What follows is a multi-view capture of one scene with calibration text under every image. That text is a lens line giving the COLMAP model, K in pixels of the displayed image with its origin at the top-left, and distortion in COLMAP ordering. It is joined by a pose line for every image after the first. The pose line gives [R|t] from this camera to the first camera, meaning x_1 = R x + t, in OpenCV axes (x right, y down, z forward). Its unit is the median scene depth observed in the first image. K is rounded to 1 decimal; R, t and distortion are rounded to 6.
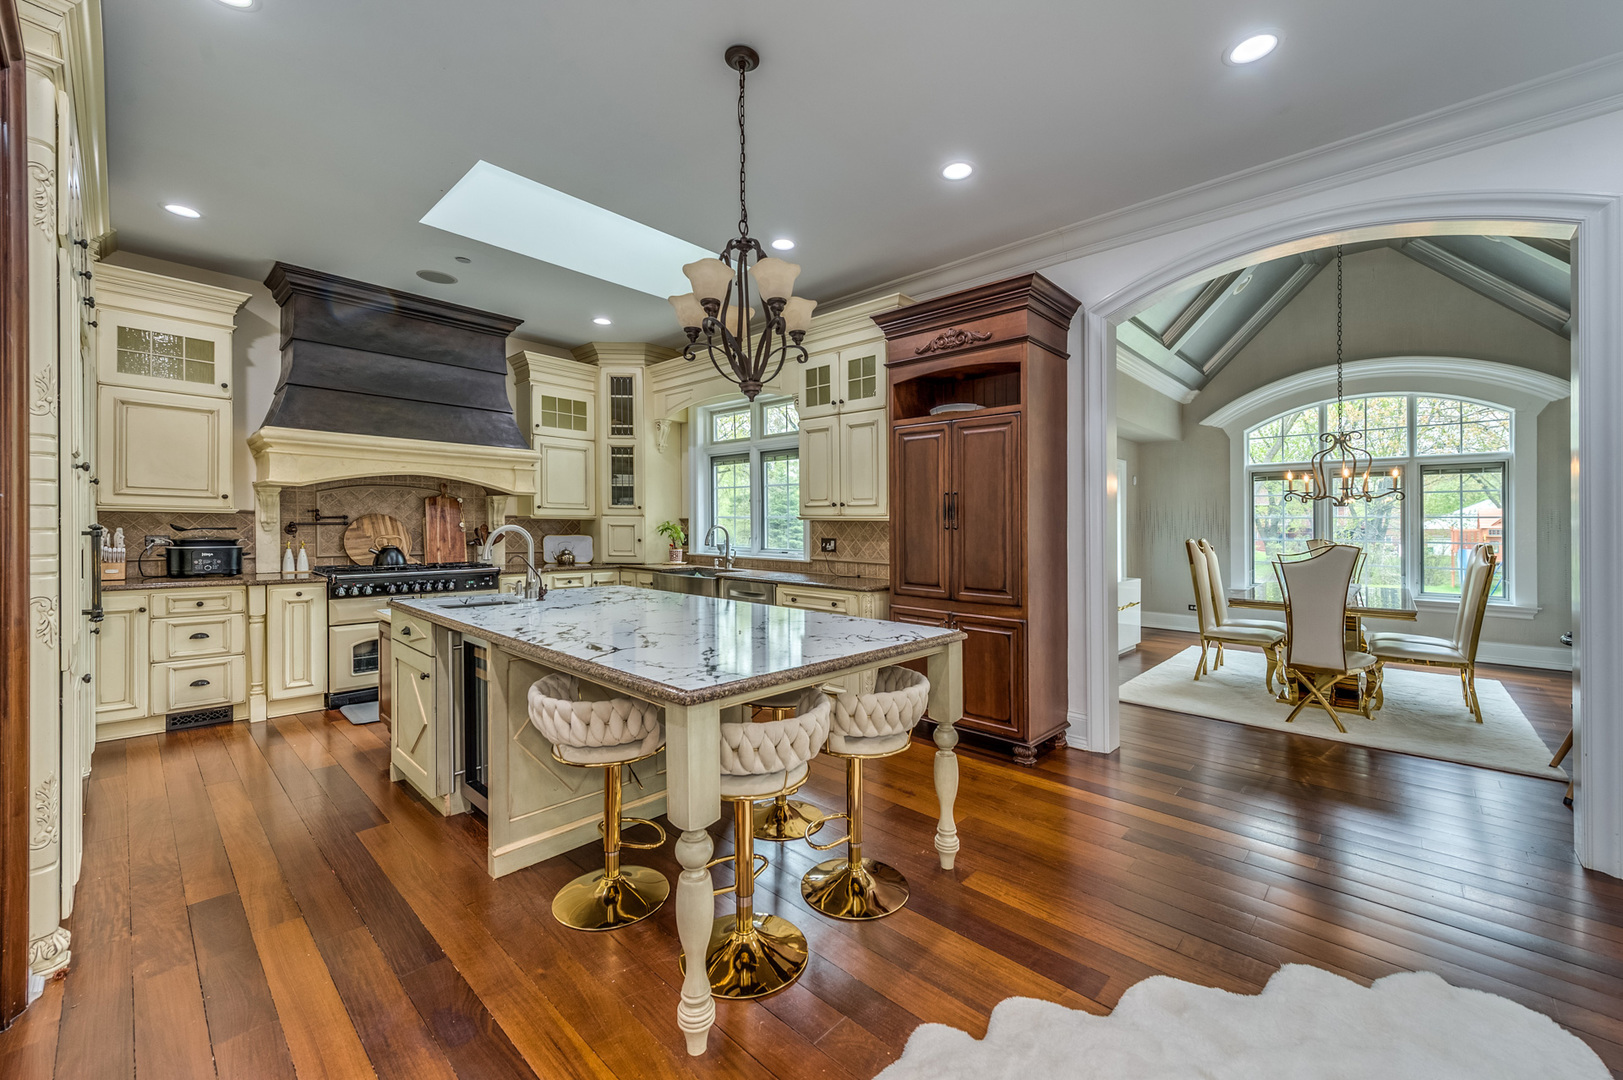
lens RADIAL K [[632.9, 0, 812.9], [0, 632.9, 526.3], [0, 0, 1]] dist [0.001121, -0.000367]
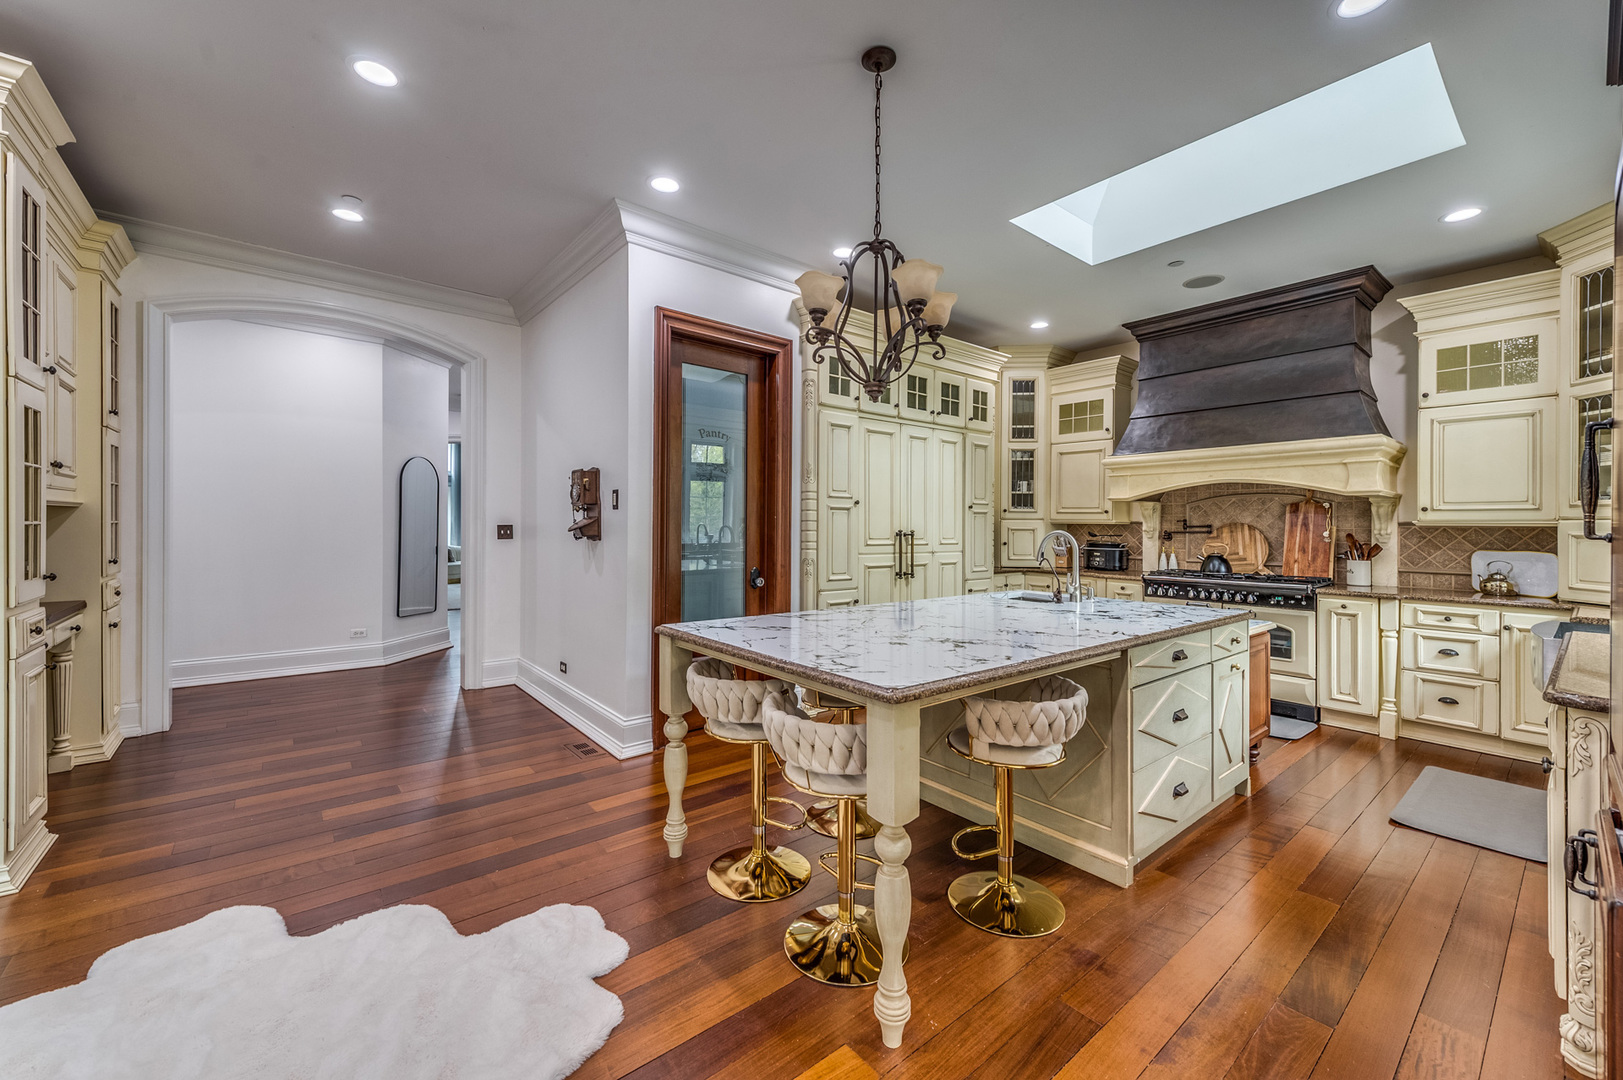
lens RADIAL K [[626.7, 0, 818.0], [0, 626.7, 539.9], [0, 0, 1]] dist [0.011706, -0.004689]
pose [[-0.115309, 0.010151, -0.993278, 0.432073], [-0.012239, 0.999857, 0.011639, 0.004779], [0.993254, 0.013499, -0.115169, 0.495433]]
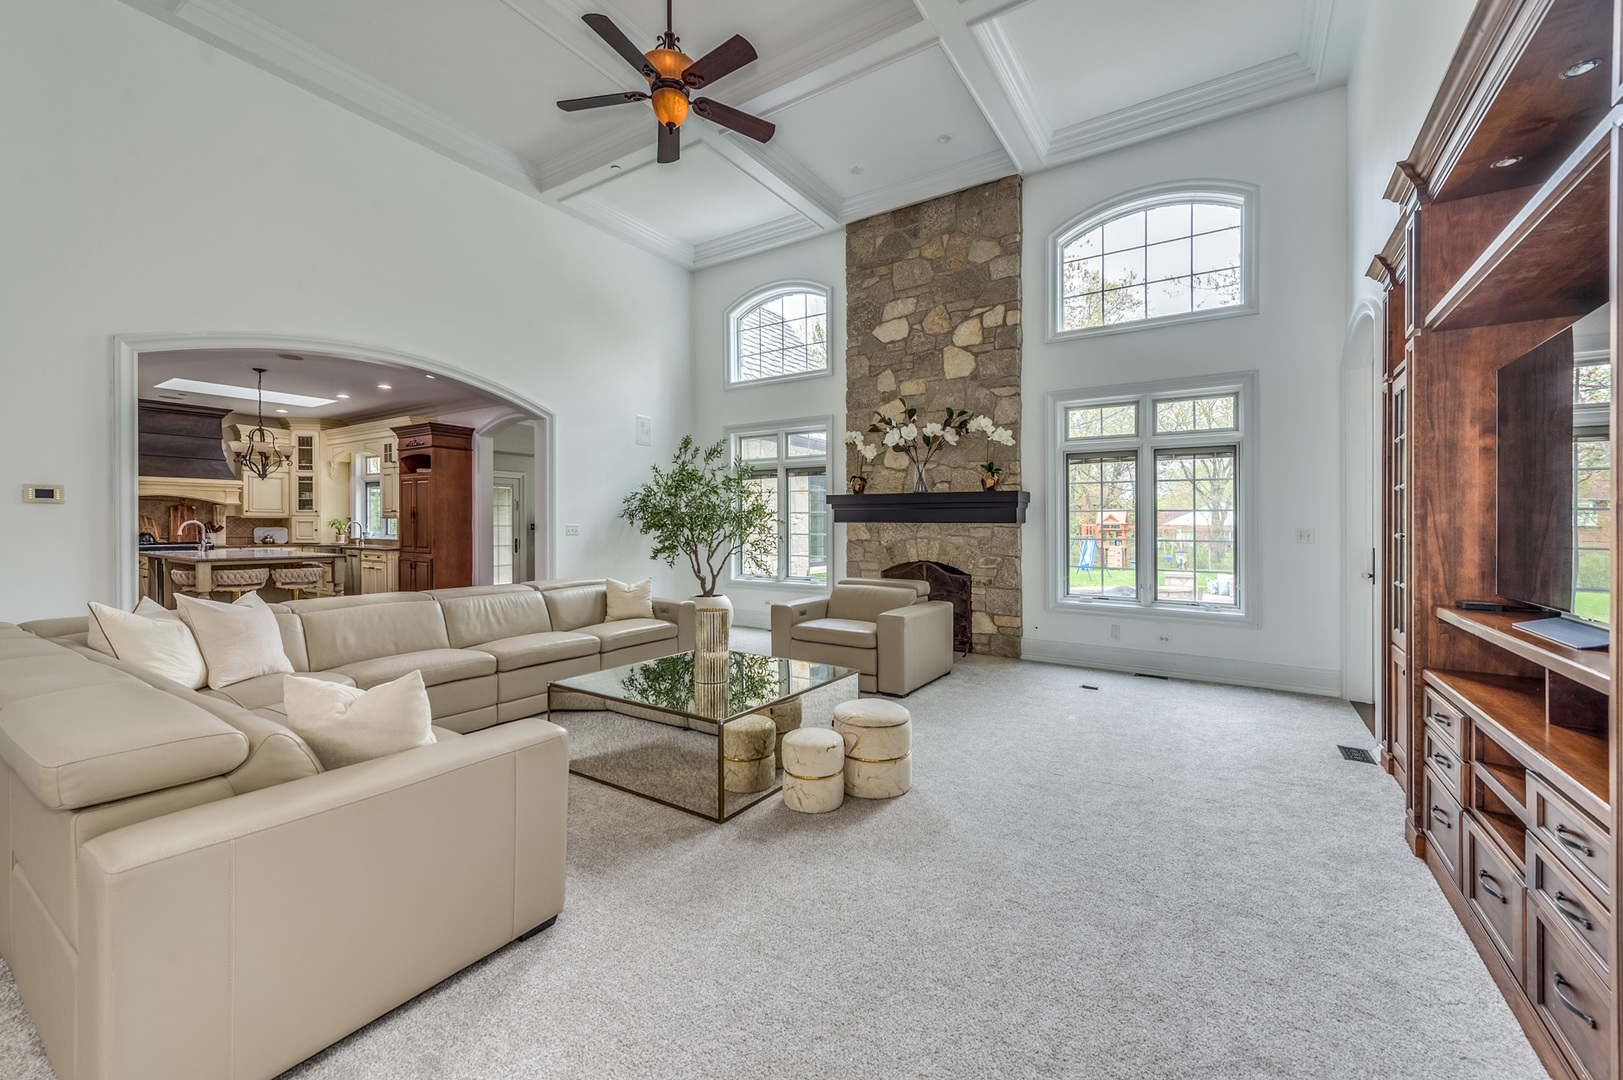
lens RADIAL K [[593.1, 0, 809.8], [0, 593.1, 525.9], [0, 0, 1]] dist [0.000412, -0.009780]
pose [[0.977441, -0.003518, 0.211179, 0.928138], [0.002785, 0.999989, 0.003767, 0.010843], [-0.211190, -0.003094, 0.977440, -1.151636]]
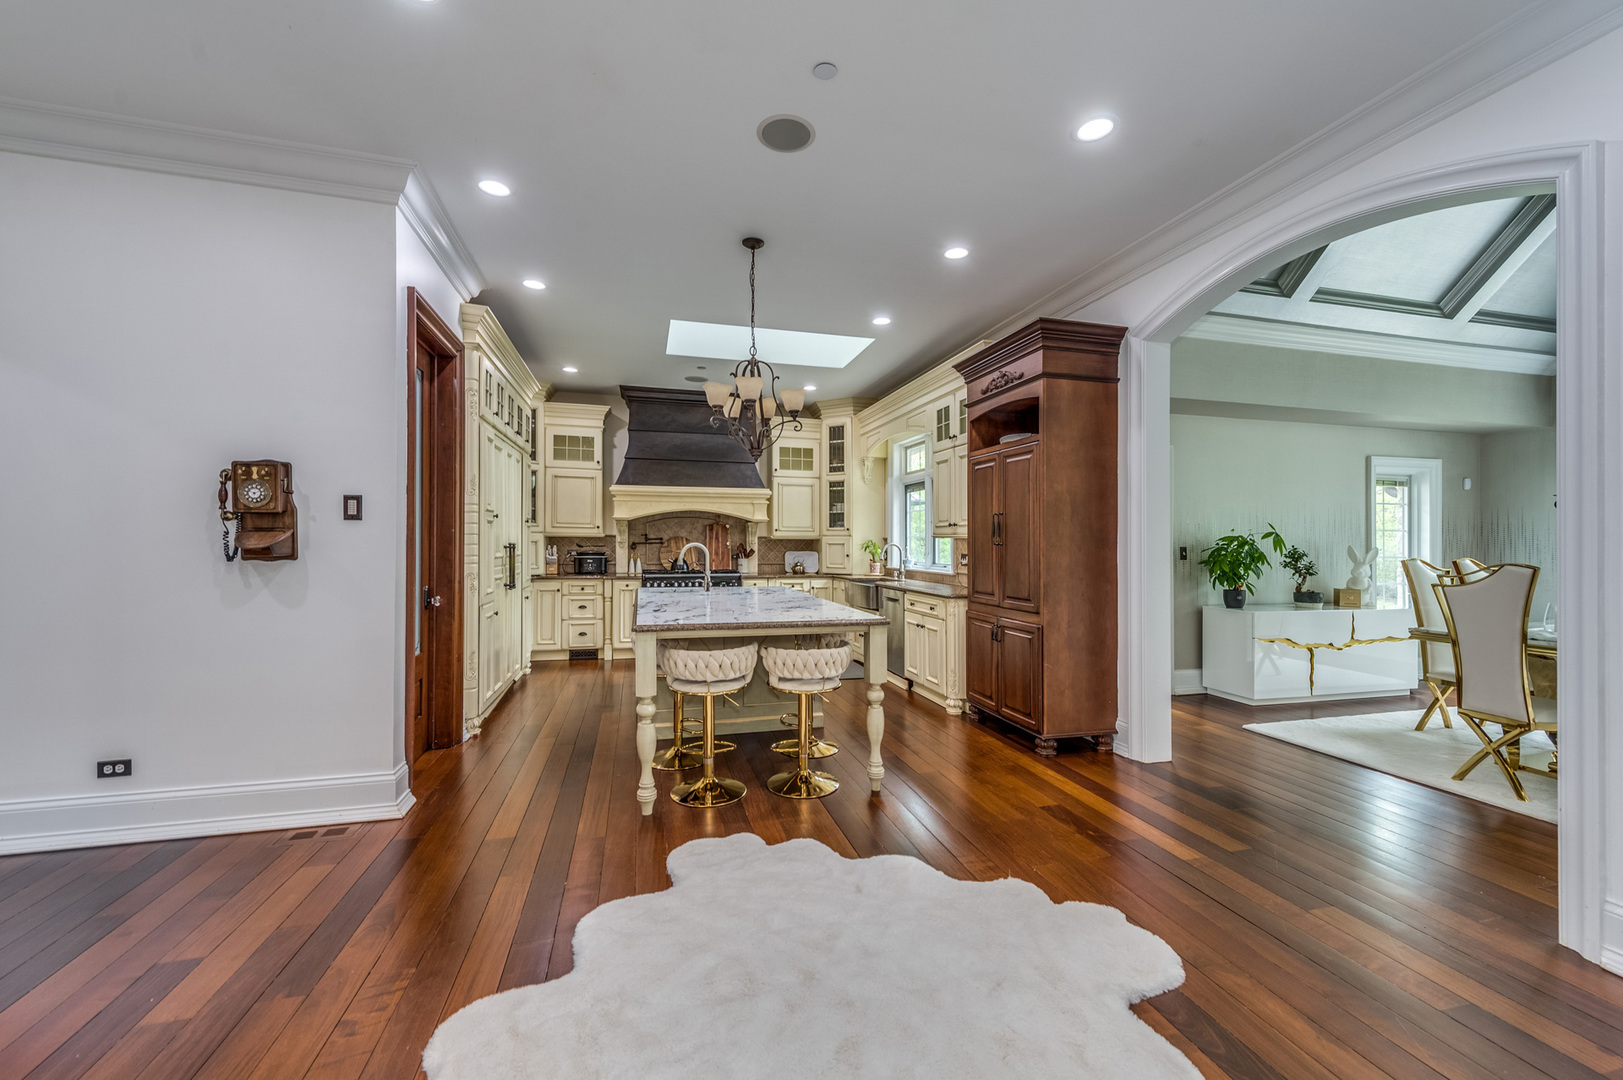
lens RADIAL K [[624.1, 0, 805.3], [0, 624.1, 539.9], [0, 0, 1]] dist [0.000012, -0.000048]
pose [[0.845495, -0.006429, -0.533944, 0.402640], [0.001022, 0.999945, -0.010423, 0.005250], [0.533982, 0.008267, 0.845455, -0.111489]]
